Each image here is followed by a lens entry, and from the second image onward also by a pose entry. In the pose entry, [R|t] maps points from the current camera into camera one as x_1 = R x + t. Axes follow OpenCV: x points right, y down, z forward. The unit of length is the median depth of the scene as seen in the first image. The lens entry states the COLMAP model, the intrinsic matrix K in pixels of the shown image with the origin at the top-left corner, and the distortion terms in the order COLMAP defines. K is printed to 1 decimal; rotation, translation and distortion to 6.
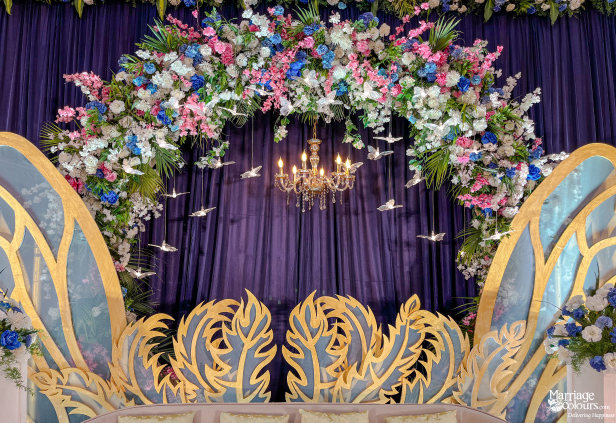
lens RADIAL K [[462.0, 0, 308.0], [0, 462.0, 211.5], [0, 0, 1]] dist [0.041817, -0.001395]
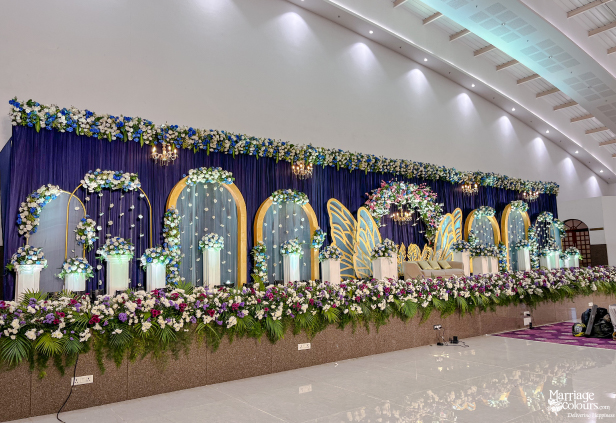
lens RADIAL K [[462.0, 0, 308.0], [0, 462.0, 211.5], [0, 0, 1]] dist [0.041817, -0.001395]
pose [[0.831703, 0.036736, 0.554004, -3.381251], [-0.032802, 0.999317, -0.017020, -0.030553], [-0.554251, -0.004017, 0.832340, -2.267333]]
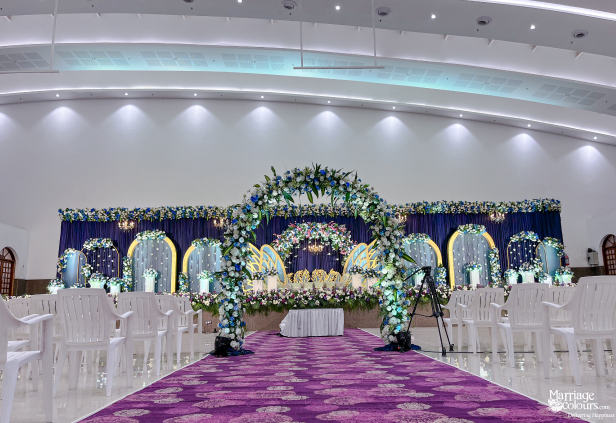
lens RADIAL K [[485.3, 0, 311.1], [0, 485.3, 214.5], [0, 0, 1]] dist [0.059134, -0.006075]
pose [[0.999539, -0.029876, -0.005479, 0.004671], [0.029433, 0.997227, -0.068357, -0.102690], [0.007506, 0.068164, 0.997646, -5.276918]]
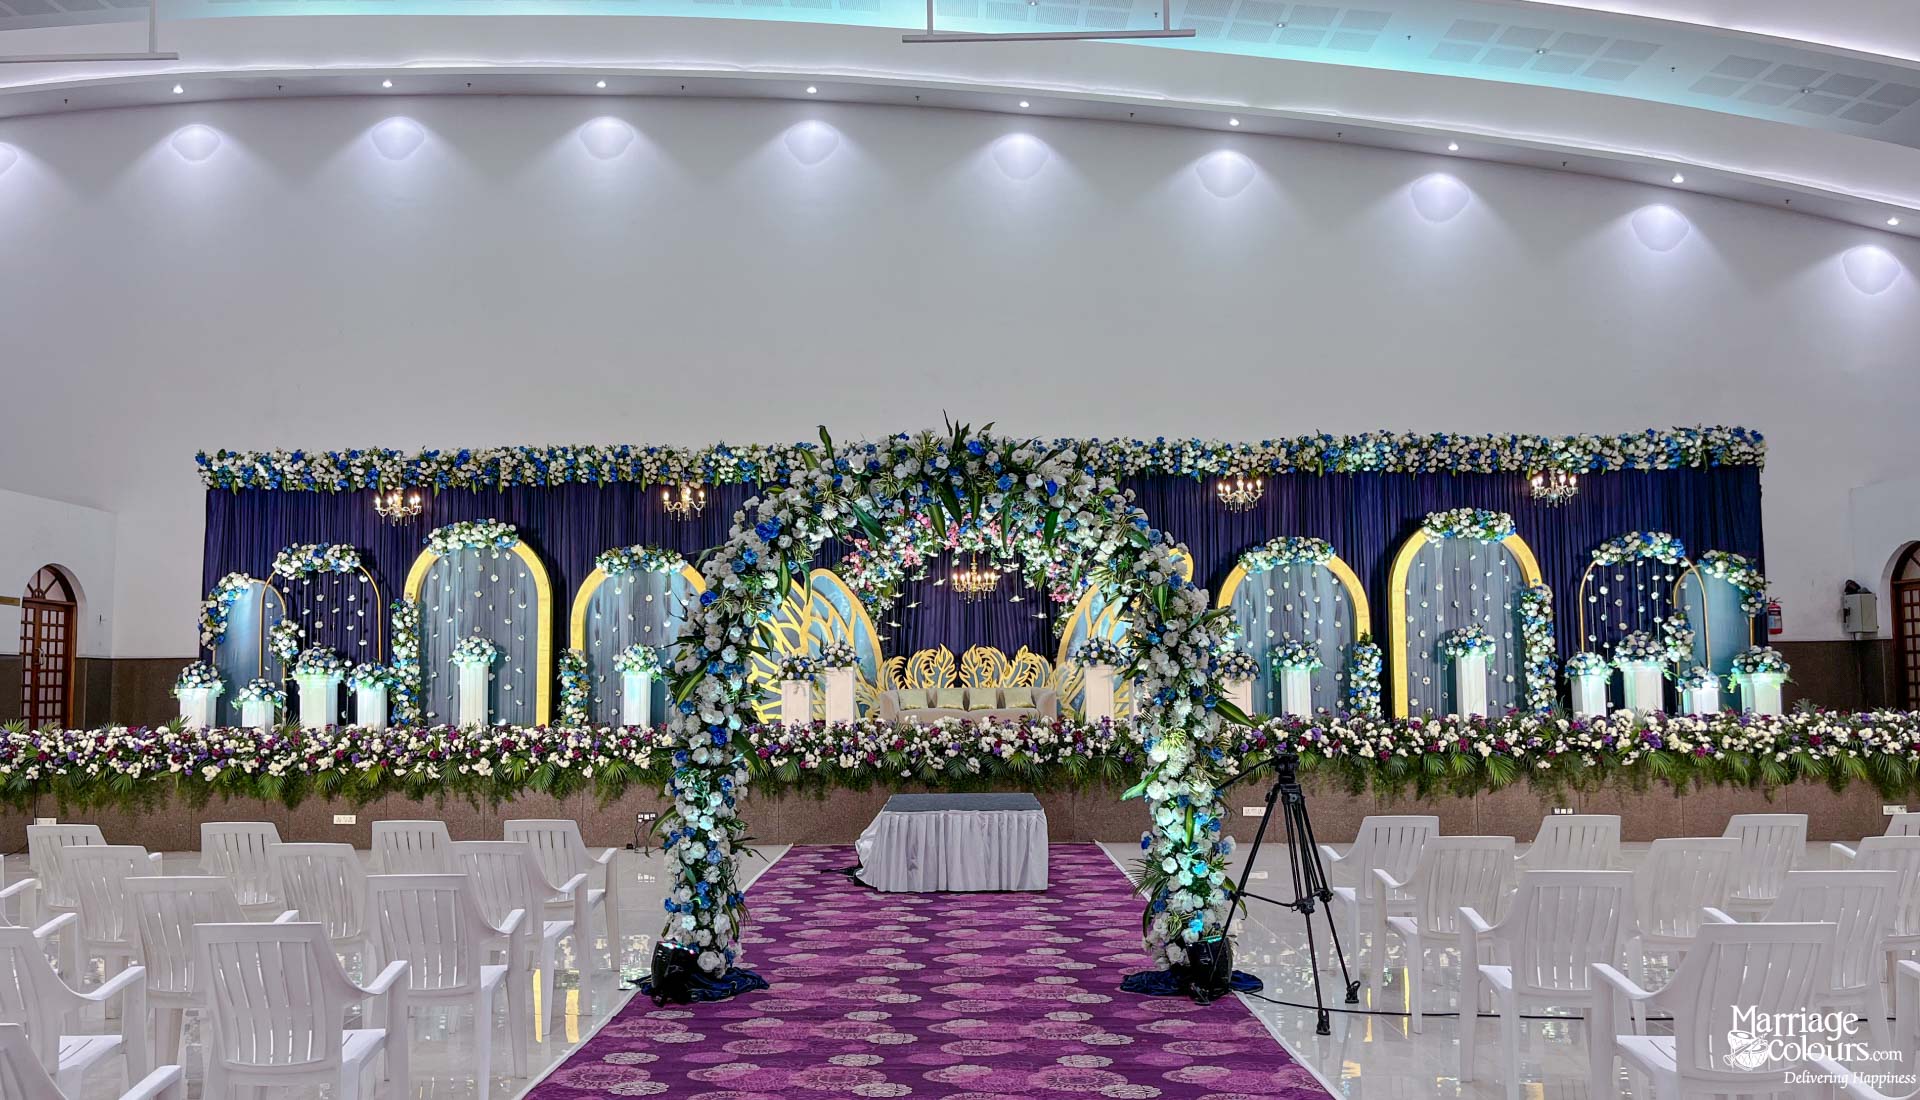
lens RADIAL K [[1524.3, 0, 901.6], [0, 1524.3, 554.9], [0, 0, 1]] dist [0.080465, -0.057660]
pose [[0.998173, -0.019939, -0.057032, 0.078362], [0.021631, 0.999339, 0.029208, -0.398740], [0.056412, -0.030388, 0.997945, -5.374494]]
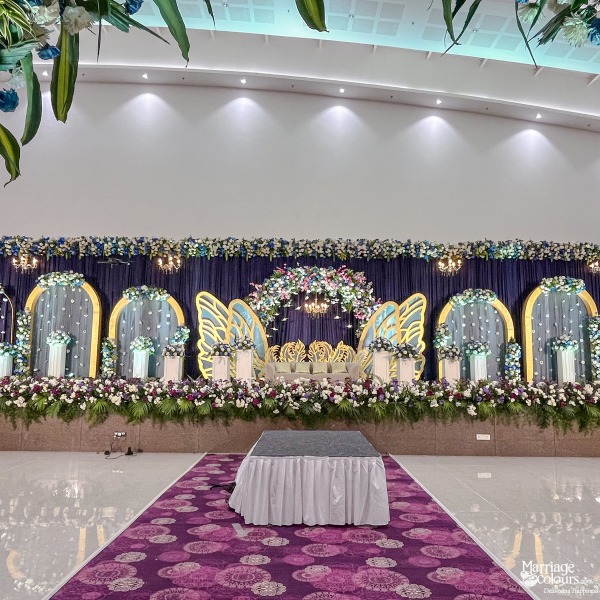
lens RADIAL K [[498.0, 0, 297.4], [0, 498.0, 299.9], [0, 0, 1]] dist [-0.005771, 0.008415]
pose [[0.999514, 0.000772, -0.031151, -0.009937], [-0.001243, 0.999885, -0.015119, -0.095944], [0.031136, 0.015151, 0.999400, -3.070408]]
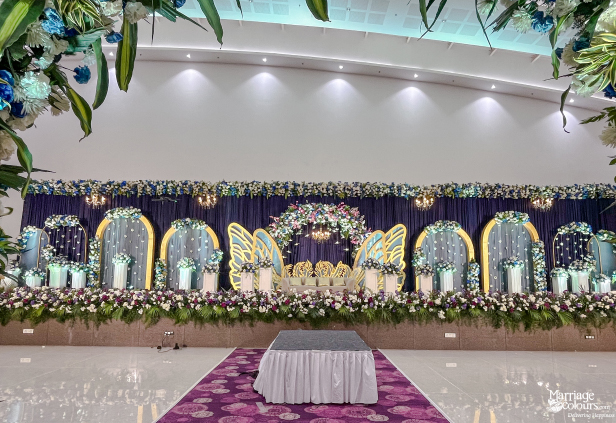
lens RADIAL K [[385.6, 0, 306.6], [0, 385.6, 229.0], [0, 0, 1]] dist [-0.001949, 0.003337]
pose [[0.999521, 0.000793, -0.030924, -0.009825], [-0.001267, 0.999882, -0.015337, -0.096226], [0.030909, 0.015369, 0.999404, -3.072751]]
